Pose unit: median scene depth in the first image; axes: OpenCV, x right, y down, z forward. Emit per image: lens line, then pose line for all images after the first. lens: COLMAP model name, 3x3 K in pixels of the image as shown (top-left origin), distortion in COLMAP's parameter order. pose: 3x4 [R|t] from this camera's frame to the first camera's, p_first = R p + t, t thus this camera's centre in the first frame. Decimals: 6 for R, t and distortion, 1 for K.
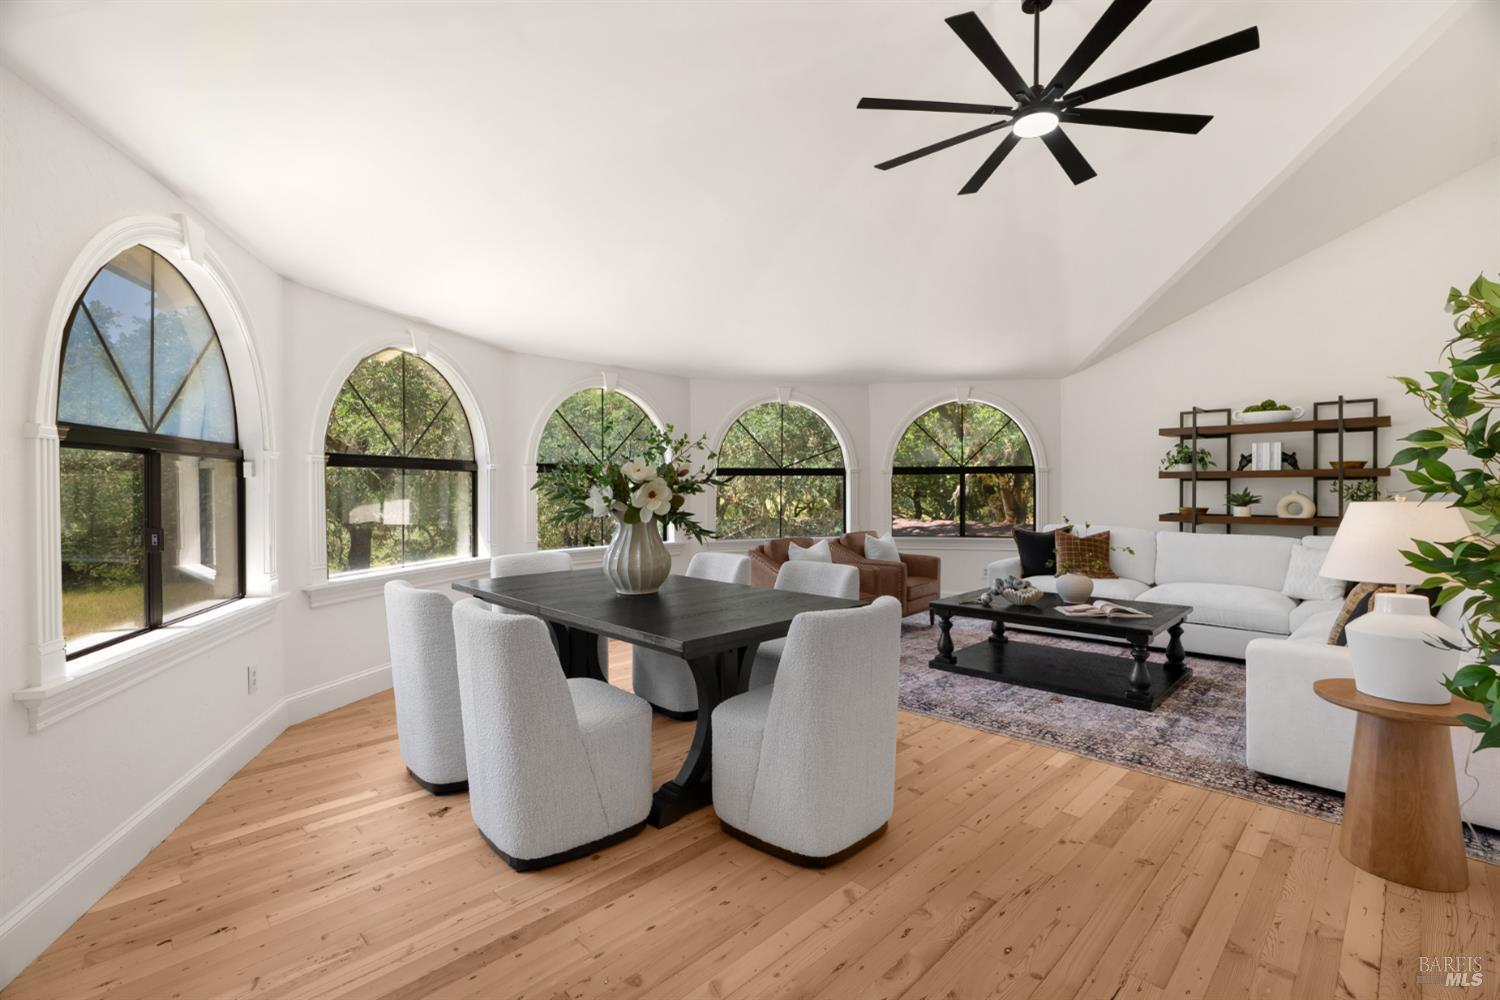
lens RADIAL K [[685.8, 0, 754.0], [0, 685.8, 493.4], [0, 0, 1]] dist [0.002017, 0.002036]
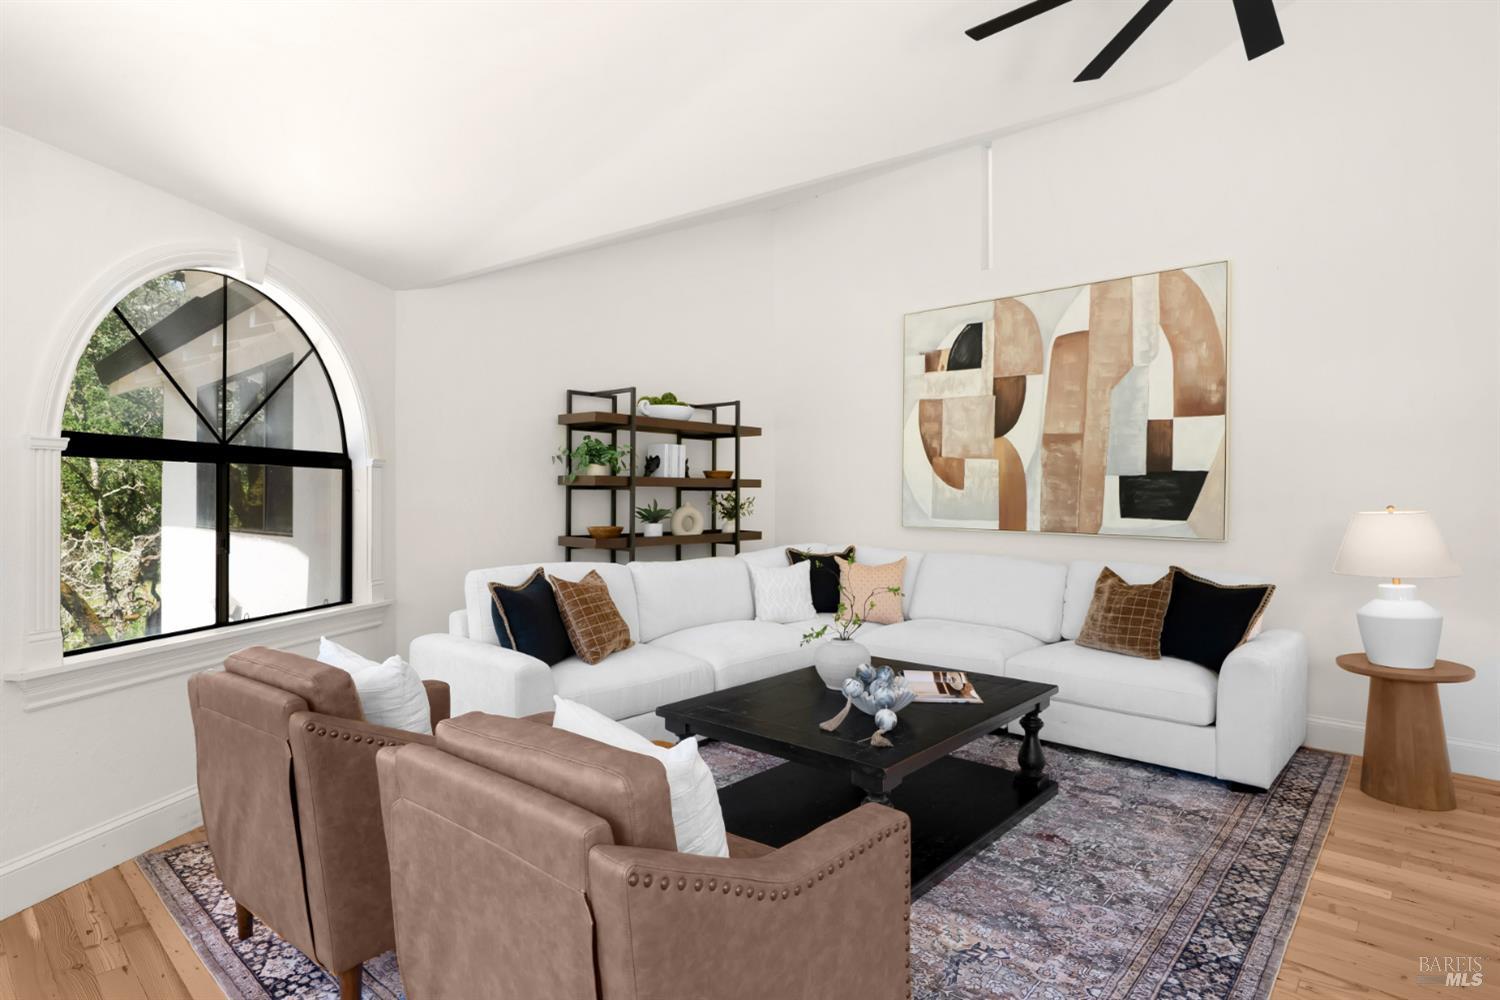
lens RADIAL K [[791.4, 0, 761.2], [0, 791.4, 492.9], [0, 0, 1]] dist [0.006609, 0.001371]
pose [[-0.044679, 0.006243, 0.998982, -0.199835], [0.006614, 0.999960, -0.005954, -0.009316], [-0.998980, 0.006341, -0.044718, 0.932358]]
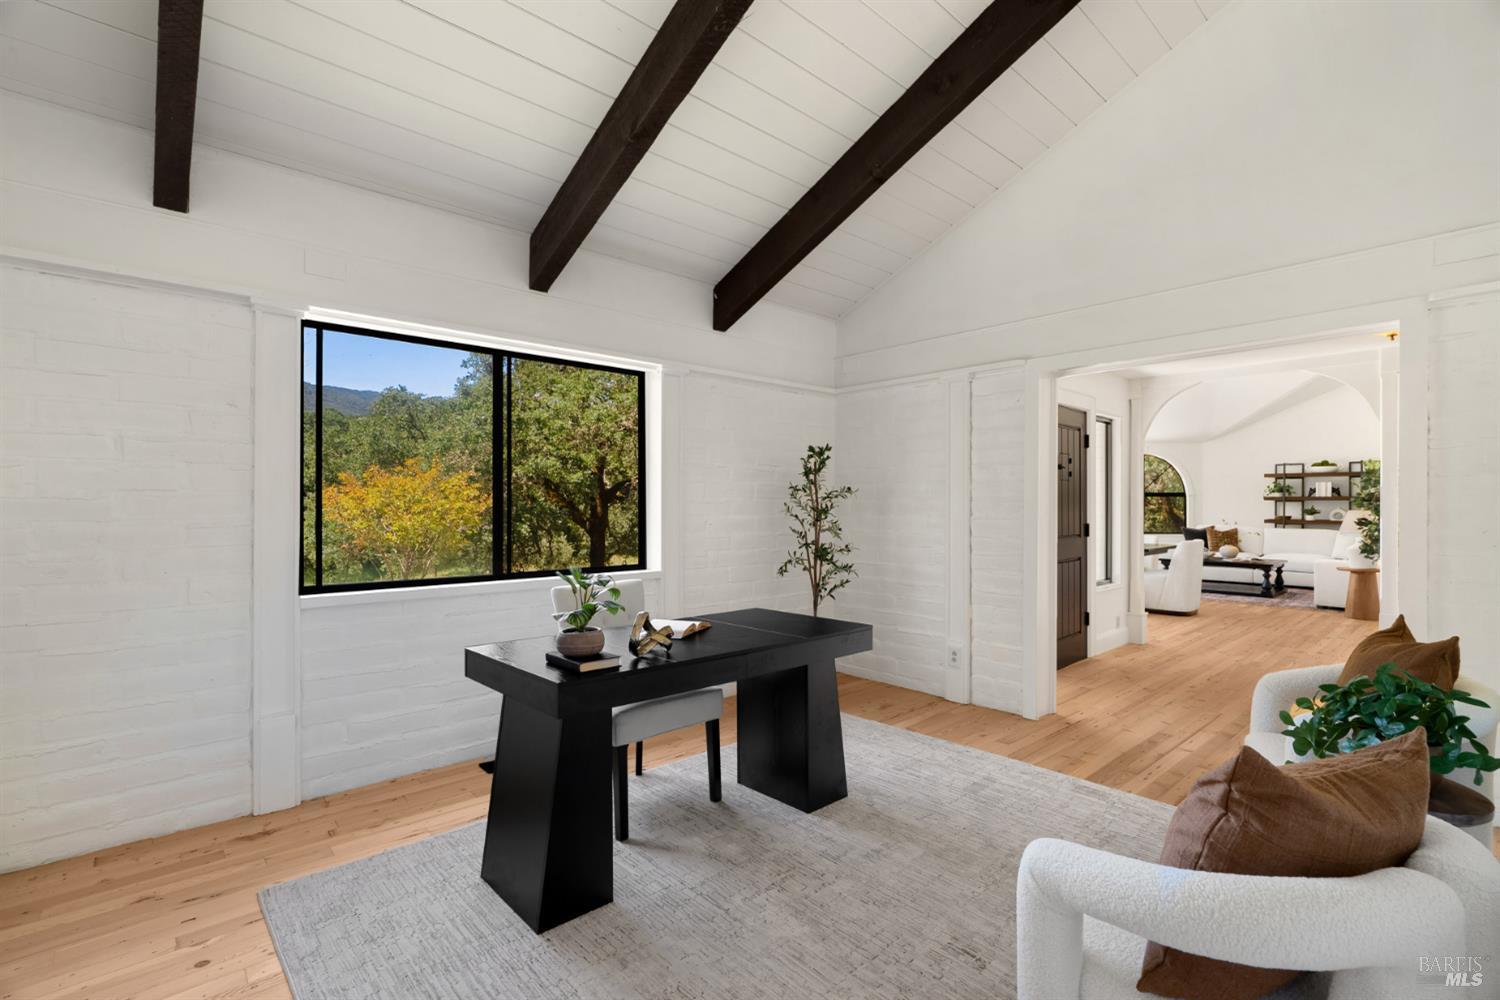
lens RADIAL K [[685.8, 0, 754.8], [0, 685.8, 505.9], [0, 0, 1]] dist [0.002017, 0.002036]
pose [[0.998320, 0.004523, -0.057772, -0.746684], [-0.004938, 0.999963, -0.007044, 0.014723], [0.057738, 0.007317, 0.998305, -1.031913]]
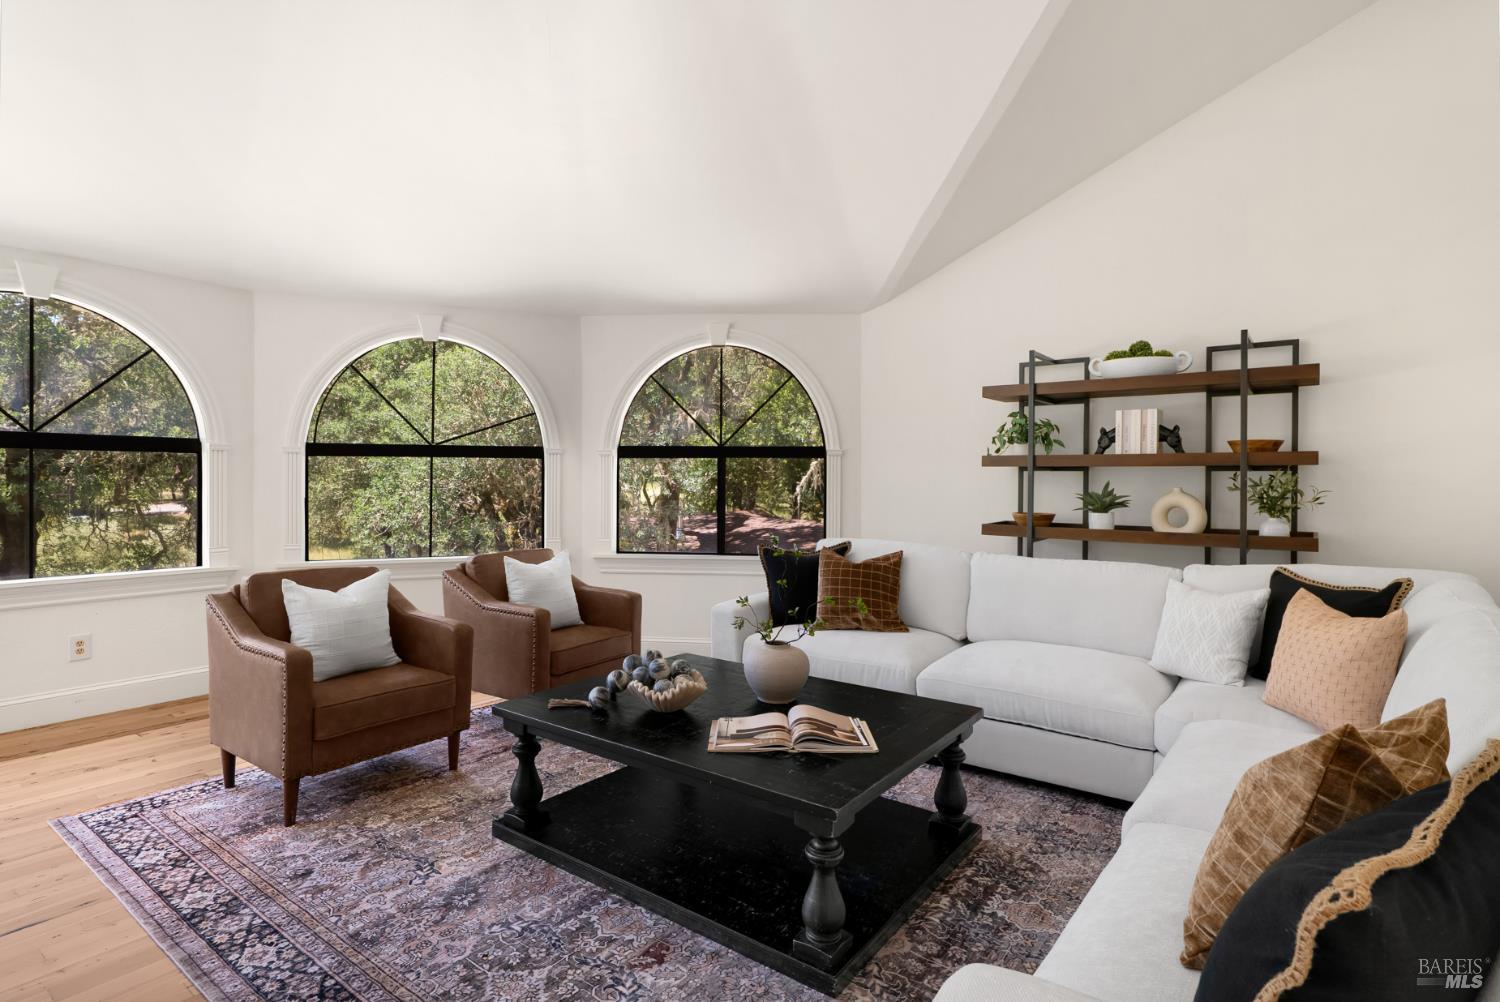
lens RADIAL K [[761.0, 0, 747.5], [0, 761.0, 487.8], [0, 0, 1]] dist [-0.012621, 0.004163]
pose [[0.992975, 0.006484, 0.118144, 0.317359], [-0.006892, 0.999972, 0.003051, -0.003194], [-0.118120, -0.003844, 0.992992, 0.362655]]
